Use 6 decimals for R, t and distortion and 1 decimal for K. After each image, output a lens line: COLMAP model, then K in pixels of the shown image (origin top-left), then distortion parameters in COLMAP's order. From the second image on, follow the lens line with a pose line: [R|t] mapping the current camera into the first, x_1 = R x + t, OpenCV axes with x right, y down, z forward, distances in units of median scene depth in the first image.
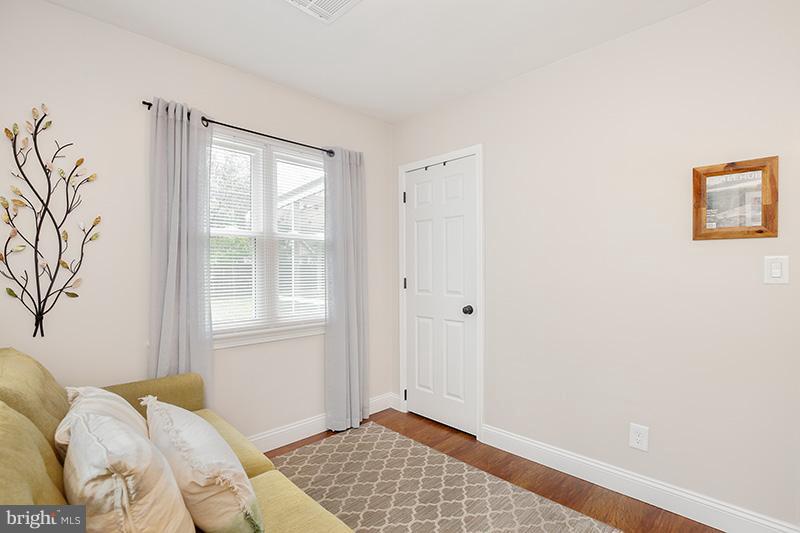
lens RADIAL K [[379.5, 0, 396.1], [0, 379.5, 264.4], [0, 0, 1]] dist [-0.025365, 0.000222]
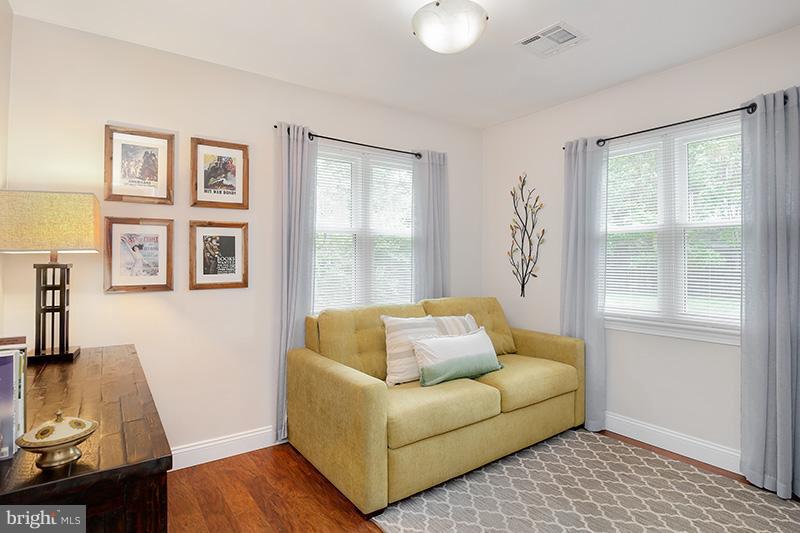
lens RADIAL K [[379.5, 0, 396.1], [0, 379.5, 264.4], [0, 0, 1]] dist [-0.025365, 0.000222]
pose [[-0.155898, 0.001790, -0.987771, 0.981730], [-0.005010, 0.999984, 0.002603, 0.028537], [0.987760, 0.005354, -0.155887, 0.639431]]
